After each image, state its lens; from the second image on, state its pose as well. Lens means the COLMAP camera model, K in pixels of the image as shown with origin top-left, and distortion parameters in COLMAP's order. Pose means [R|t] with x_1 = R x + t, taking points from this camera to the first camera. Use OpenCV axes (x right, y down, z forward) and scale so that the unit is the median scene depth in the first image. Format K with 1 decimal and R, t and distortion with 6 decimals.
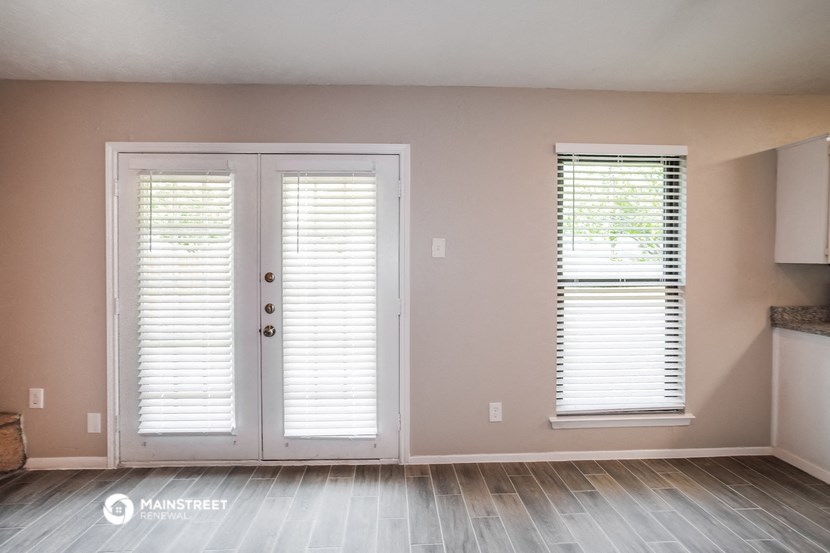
lens RADIAL K [[495.3, 0, 414.4], [0, 495.3, 277.6], [0, 0, 1]] dist [-0.001482, -0.000176]
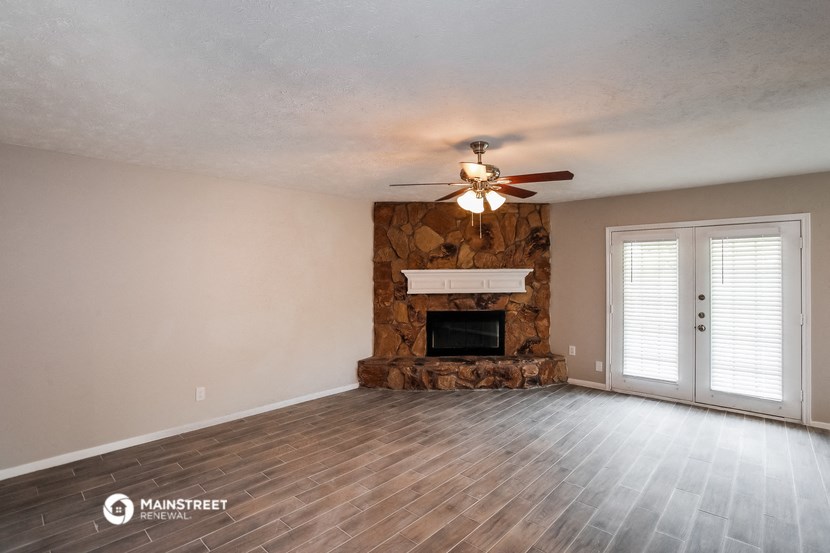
lens RADIAL K [[427.5, 0, 420.3], [0, 427.5, 275.4], [0, 0, 1]] dist [0.004798, 0.003102]
pose [[0.742008, -0.001685, -0.670389, -0.013070], [-0.035751, 0.998474, -0.042081, 0.021499], [0.669437, 0.055192, 0.740815, -0.803159]]
